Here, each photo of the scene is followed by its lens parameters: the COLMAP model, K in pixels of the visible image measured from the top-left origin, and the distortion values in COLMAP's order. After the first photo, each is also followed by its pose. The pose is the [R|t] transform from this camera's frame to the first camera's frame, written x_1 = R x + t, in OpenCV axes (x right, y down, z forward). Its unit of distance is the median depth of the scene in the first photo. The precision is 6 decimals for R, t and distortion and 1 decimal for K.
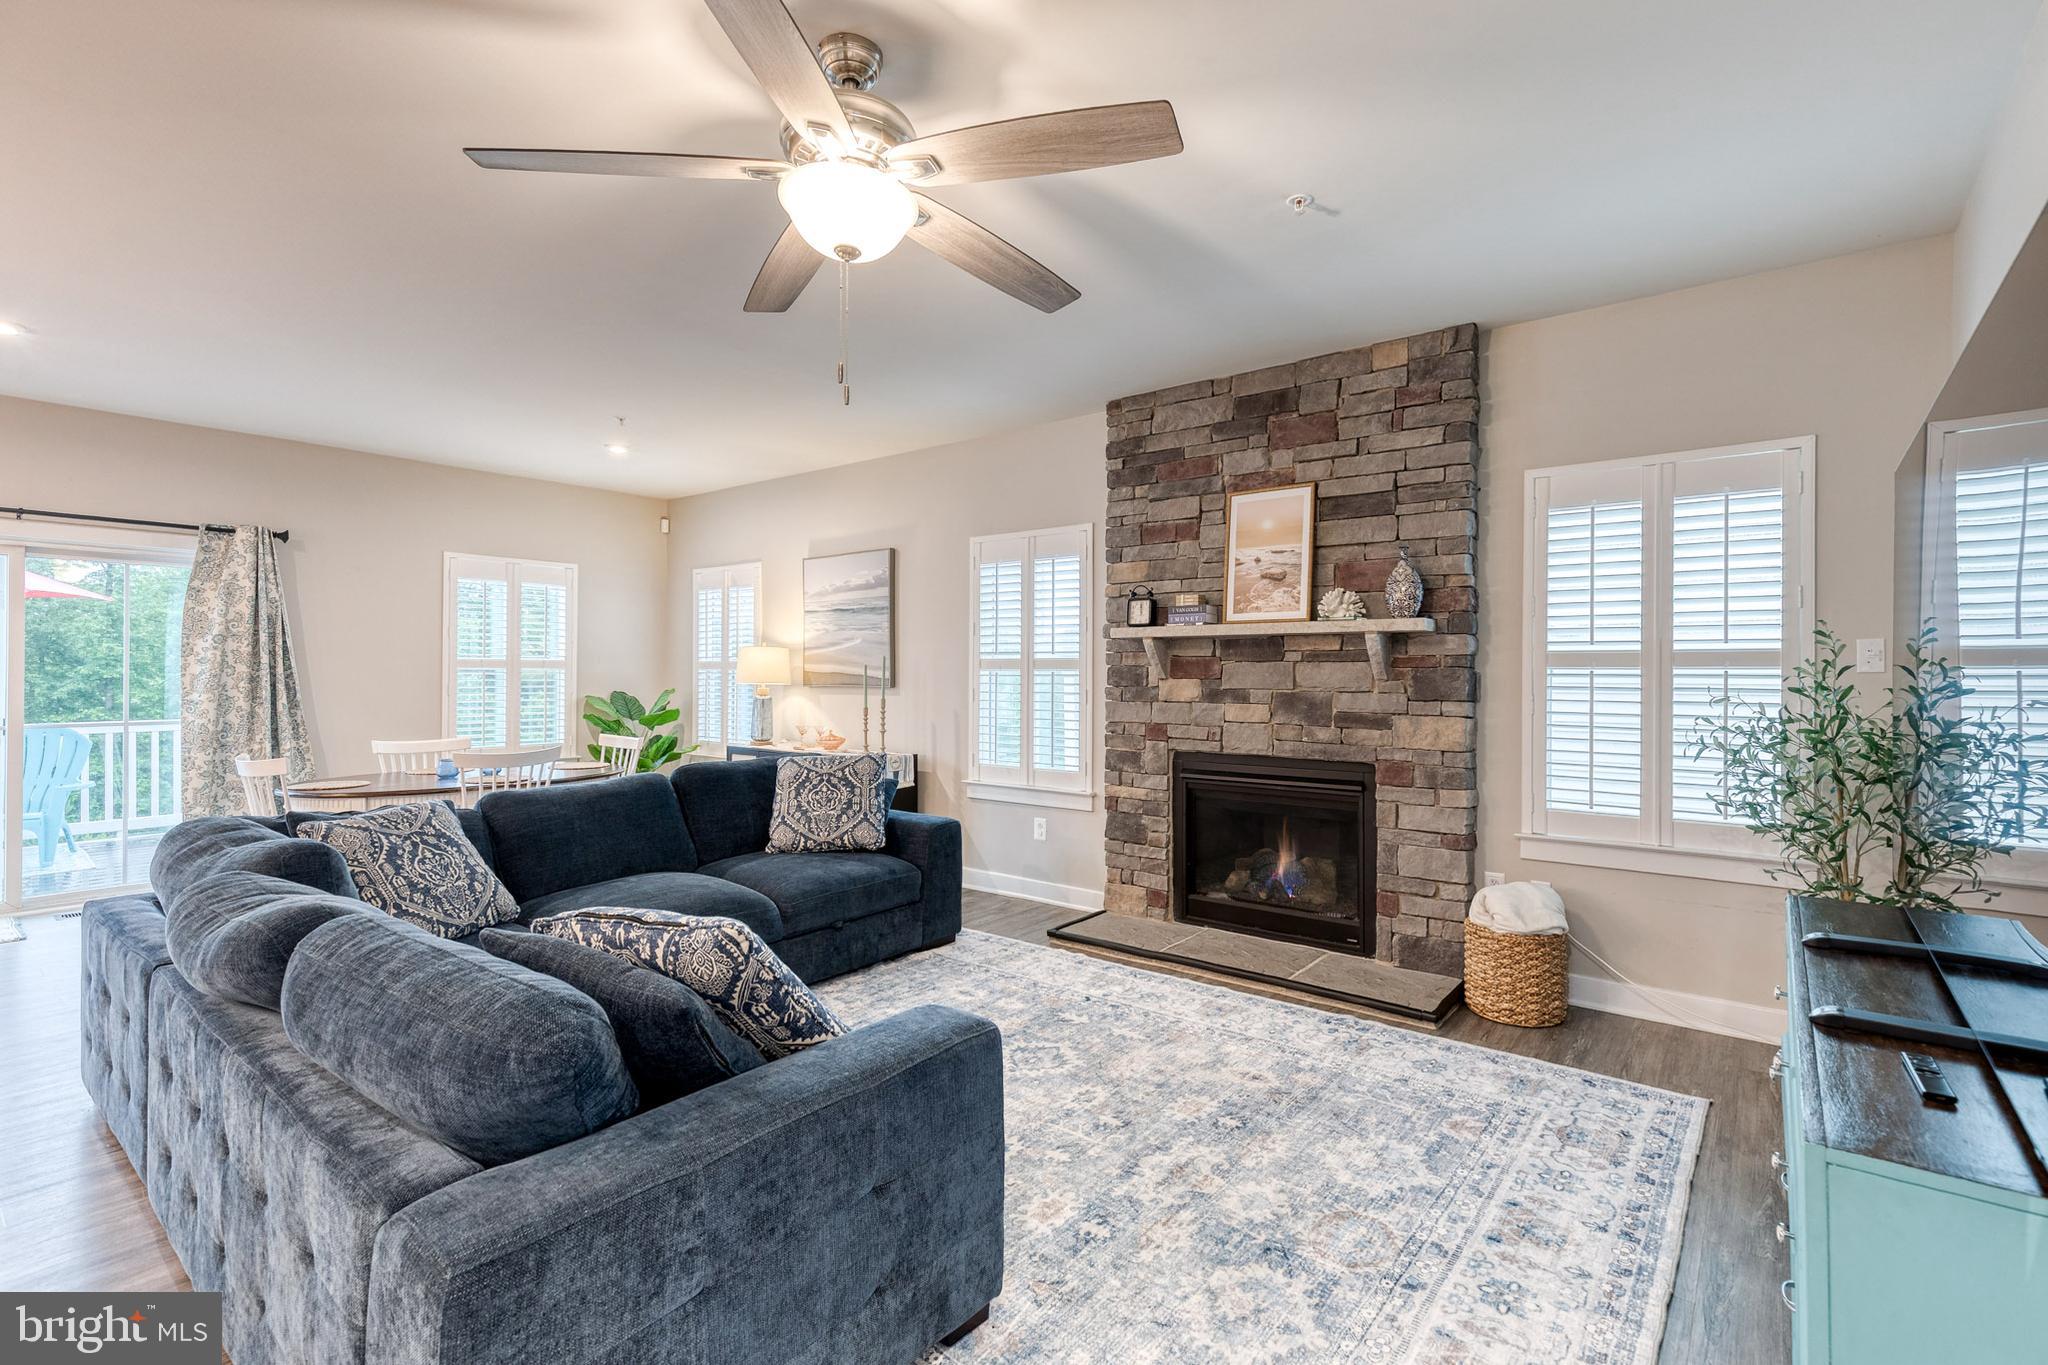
lens RADIAL K [[927.6, 0, 1050.3], [0, 927.6, 671.5], [0, 0, 1]] dist [0.003004, -0.000003]
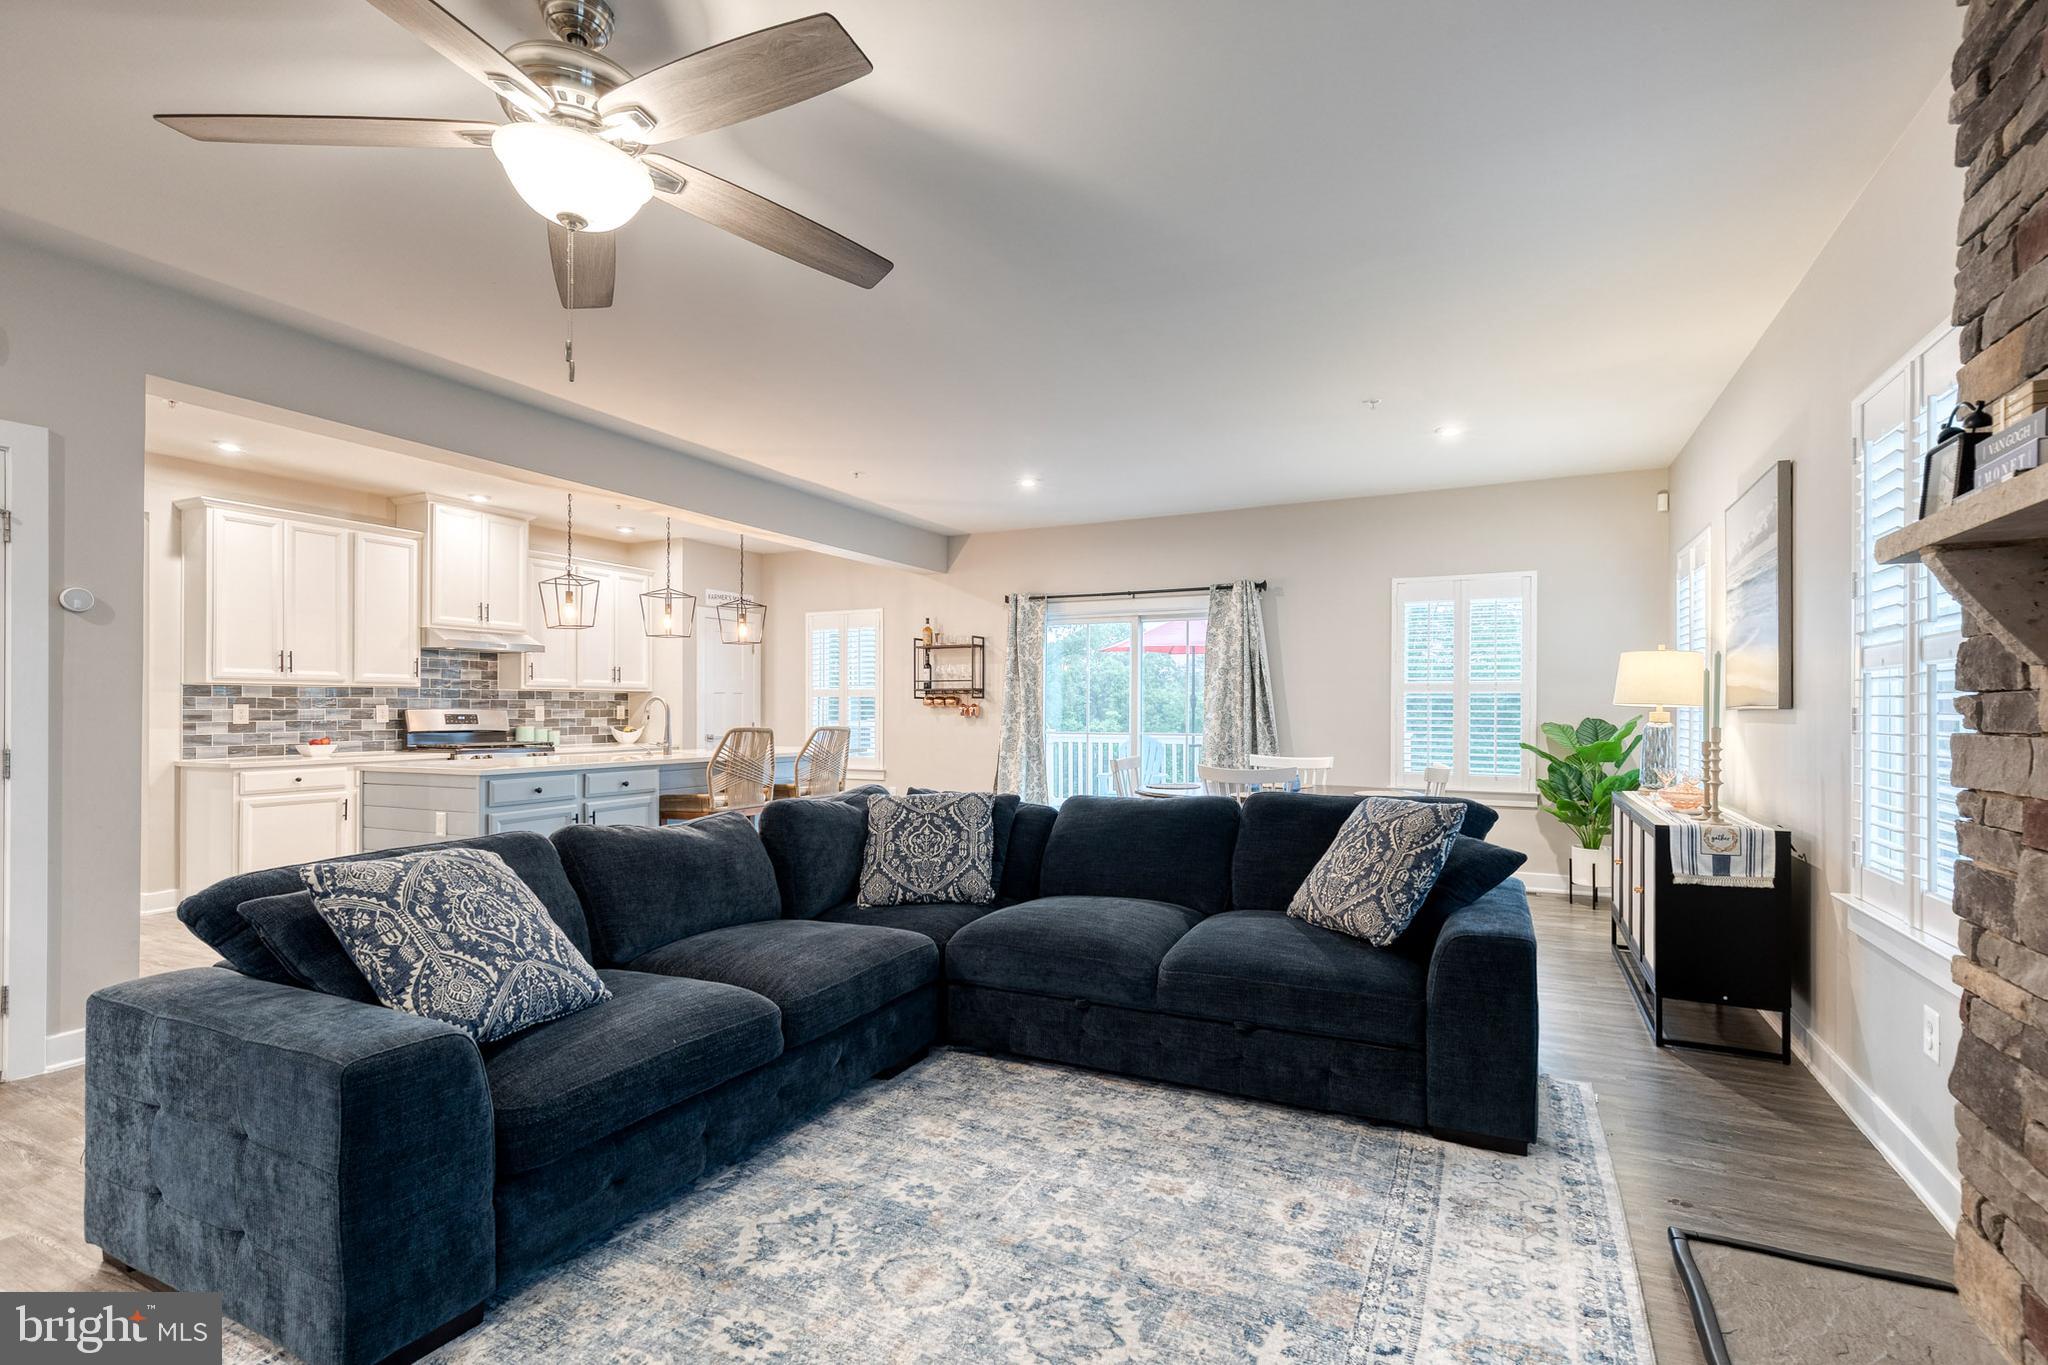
lens RADIAL K [[927.6, 0, 1050.3], [0, 927.6, 671.5], [0, 0, 1]] dist [0.003004, -0.000003]
pose [[0.204939, -0.042534, -0.977850, 0.403293], [0.001063, 0.999064, -0.043234, 0.025893], [0.978774, 0.007821, 0.204793, 0.620636]]
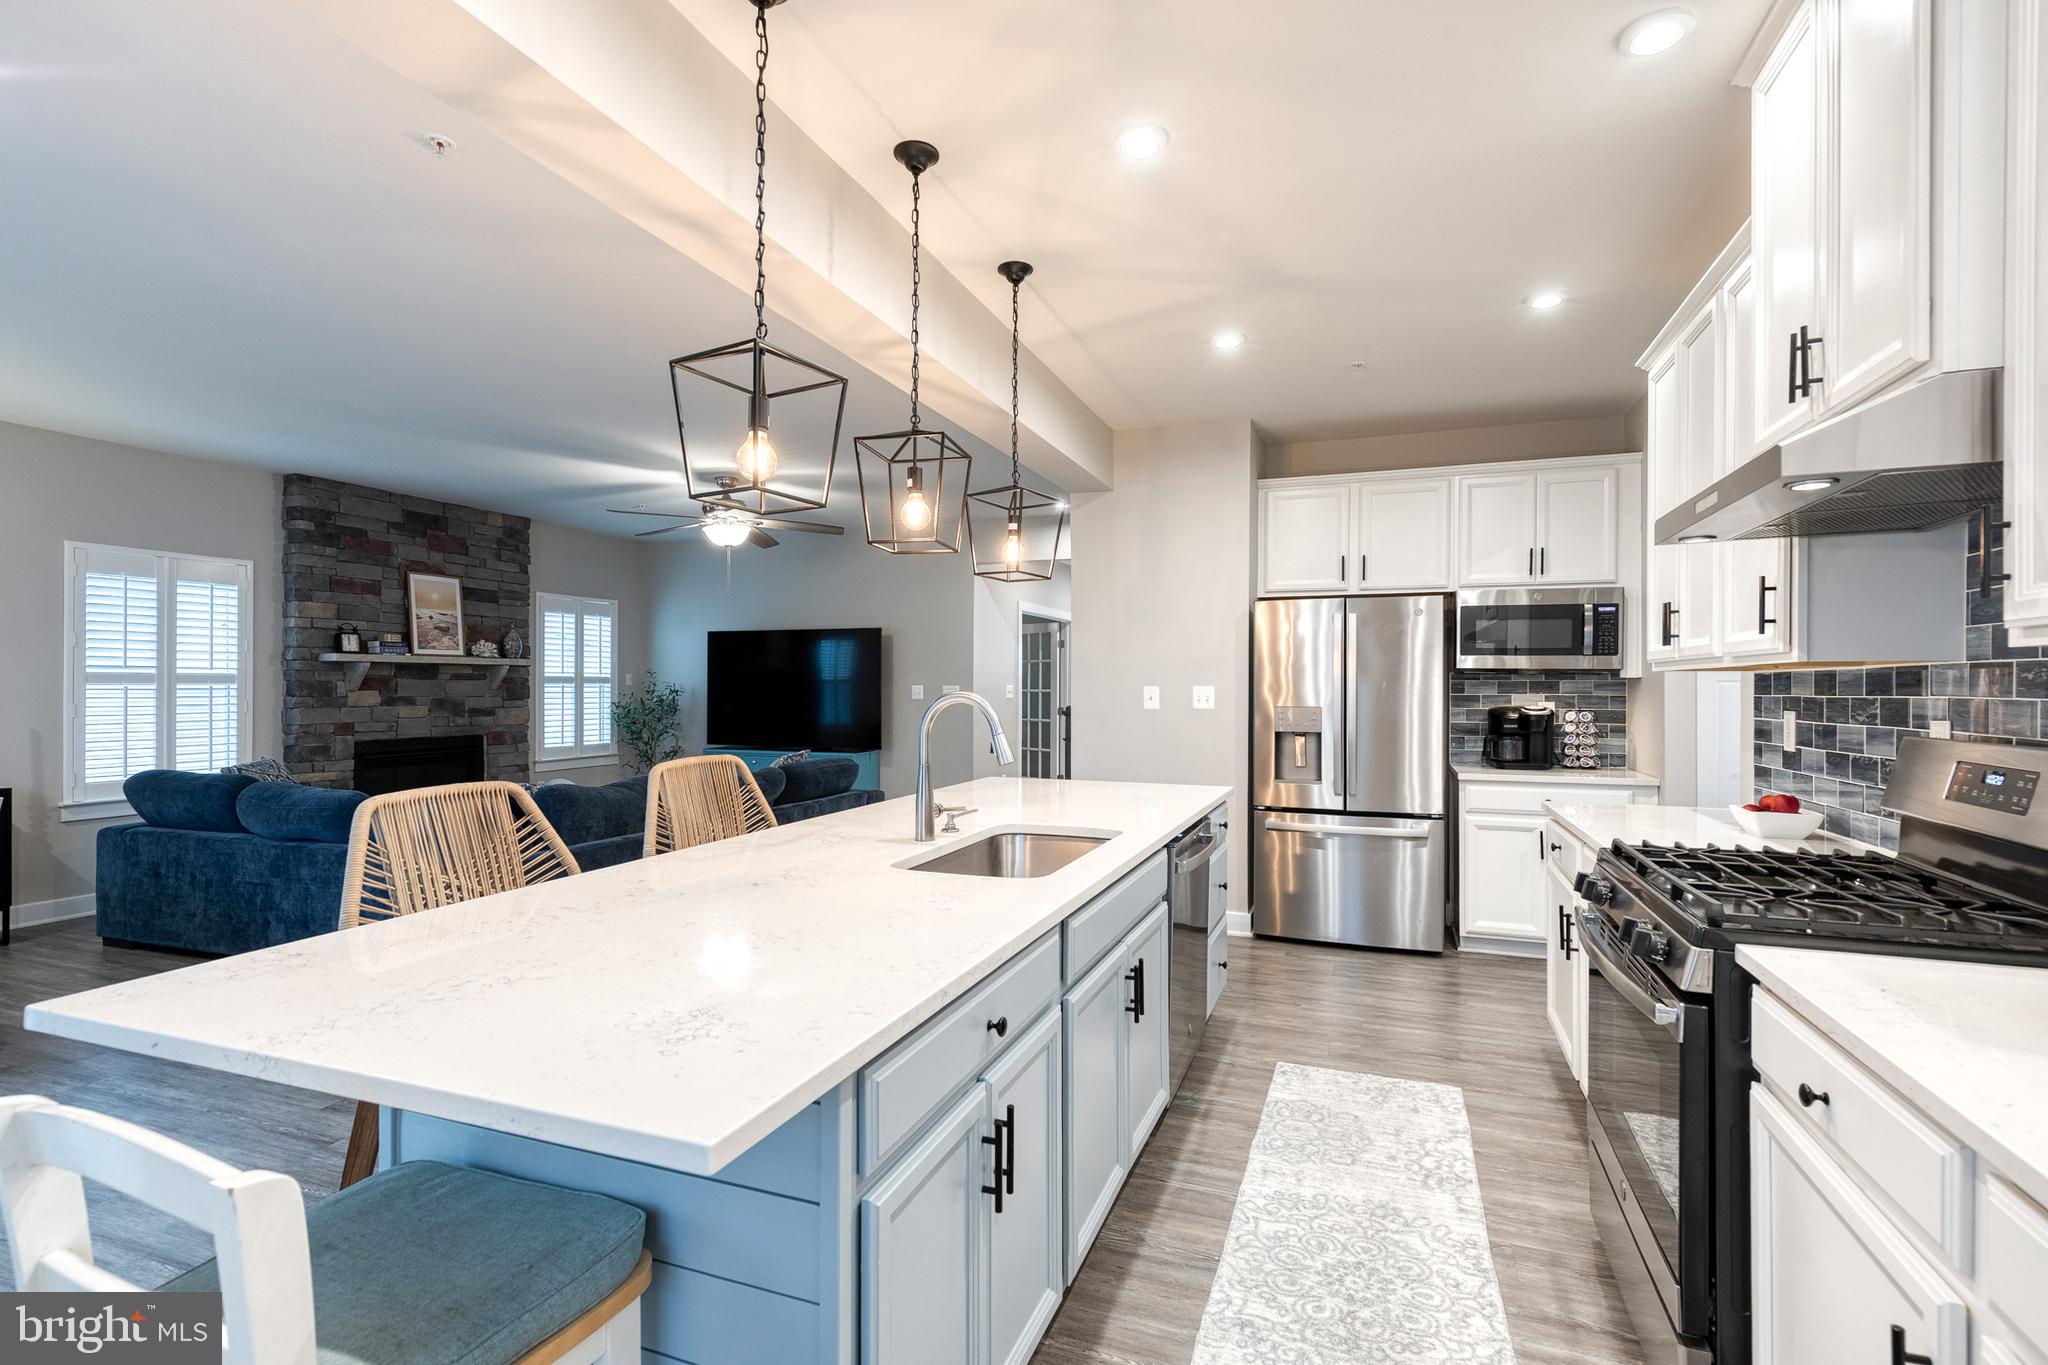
lens RADIAL K [[923.8, 0, 1047.2], [0, 923.8, 683.5], [0, 0, 1]] dist [0.001373, 0.000947]
pose [[-0.300006, -0.000466, 0.953937, -1.620425], [-0.002935, 0.999996, -0.000434, -0.005791], [-0.953933, -0.002930, -0.300006, 0.441528]]
